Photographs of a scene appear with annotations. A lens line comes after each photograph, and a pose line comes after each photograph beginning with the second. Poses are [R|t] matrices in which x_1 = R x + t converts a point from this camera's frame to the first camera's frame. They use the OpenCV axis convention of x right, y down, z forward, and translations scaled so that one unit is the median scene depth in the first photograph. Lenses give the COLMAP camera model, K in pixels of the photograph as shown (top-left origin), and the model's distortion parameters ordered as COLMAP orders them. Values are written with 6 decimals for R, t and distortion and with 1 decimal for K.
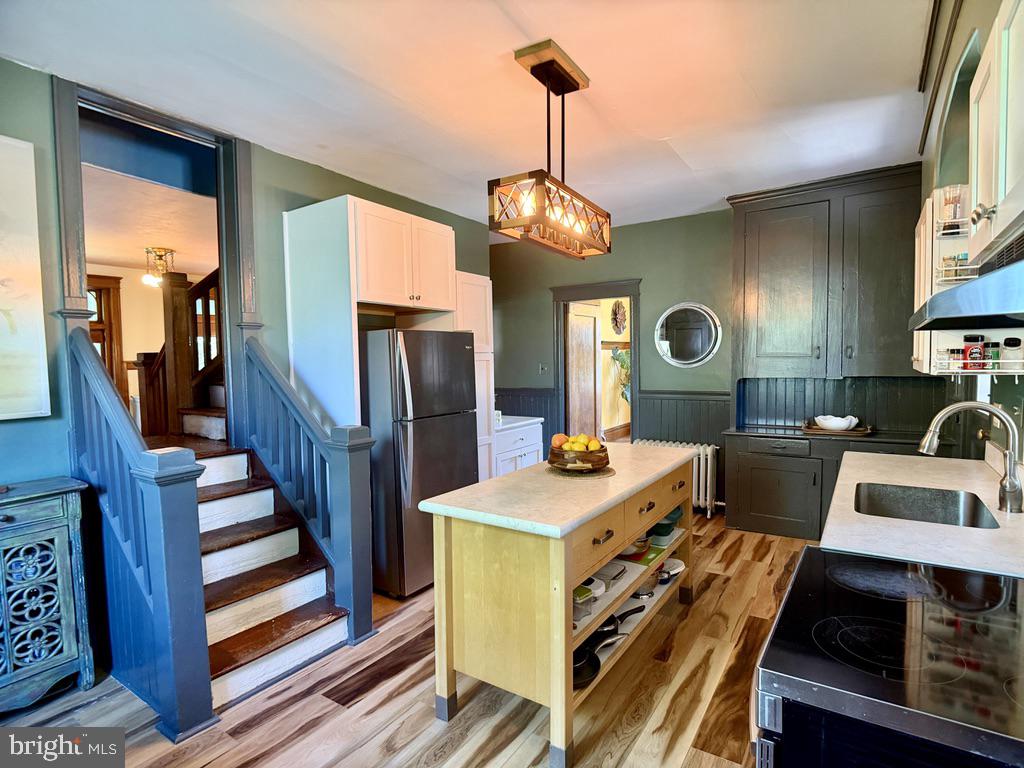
lens RADIAL K [[538.2, 0, 518.7], [0, 538.2, 386.2], [0, 0, 1]] dist [0.019281, -0.032697]
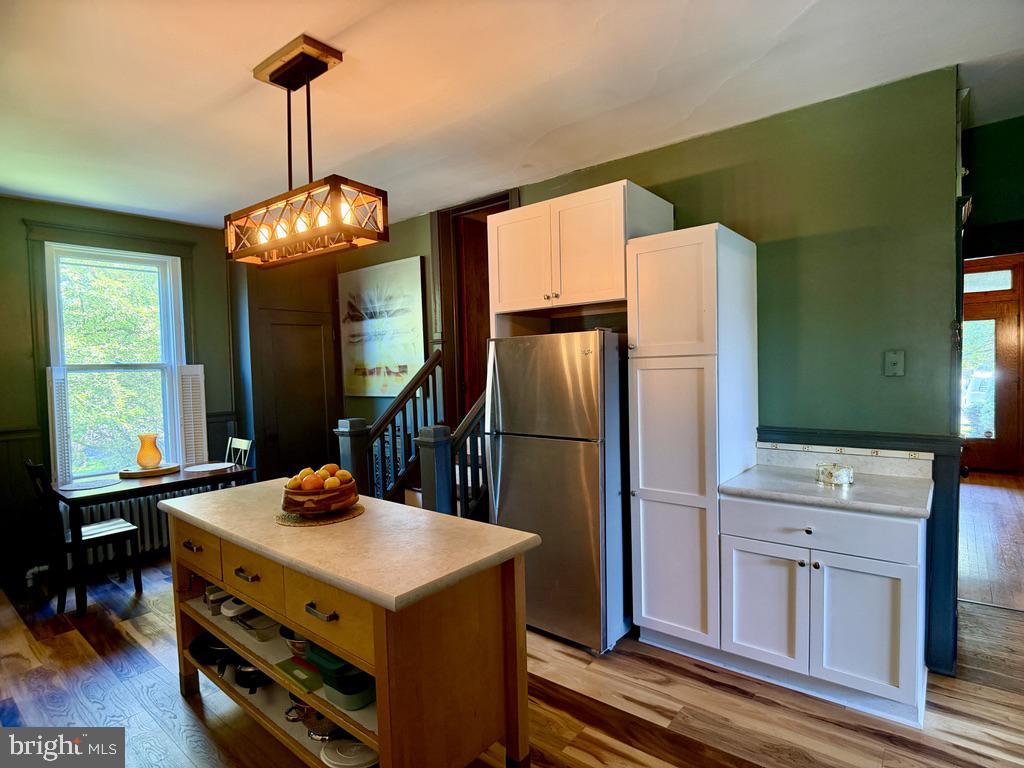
lens RADIAL K [[538.2, 0, 518.7], [0, 538.2, 386.2], [0, 0, 1]] dist [0.019281, -0.032697]
pose [[-0.109338, 0.074343, -0.991221, 0.951295], [-0.014463, 0.996975, 0.076370, -0.122028], [0.993899, 0.022686, -0.107932, 1.459442]]
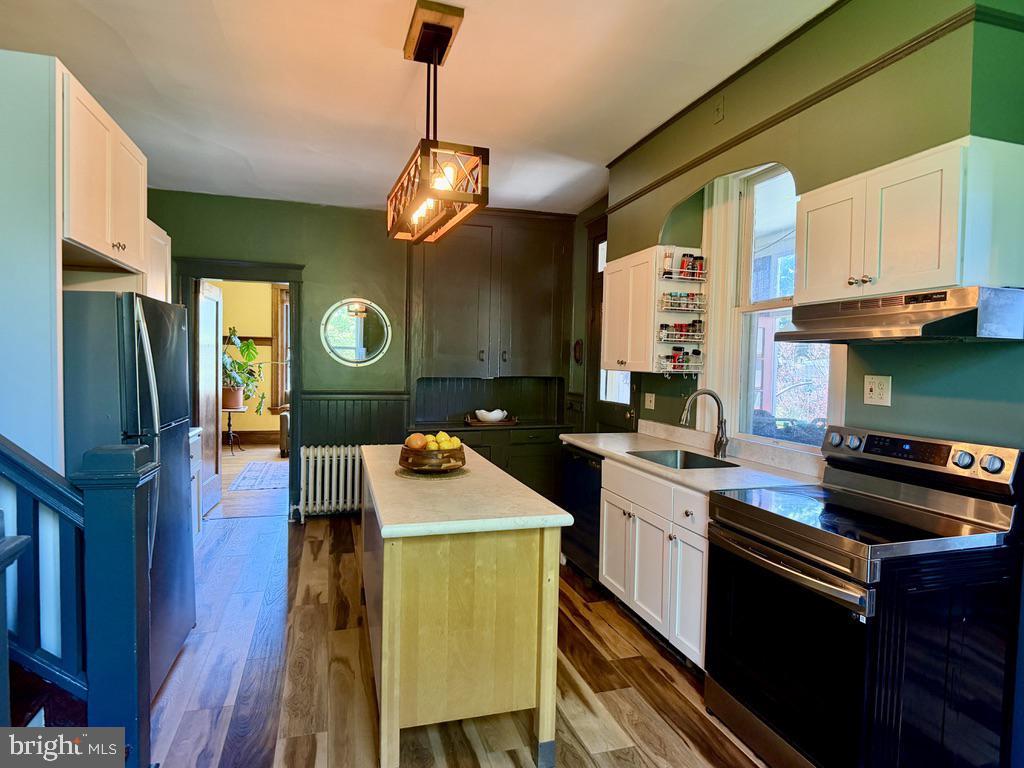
lens RADIAL K [[564.9, 0, 508.2], [0, 564.9, 383.4], [0, 0, 1]] dist [0.038649, -0.058459]
pose [[0.649859, -0.000036, 0.760055, -0.574982], [0.009166, 0.999928, -0.007790, 0.013943], [-0.760000, 0.012029, 0.649812, 0.276033]]
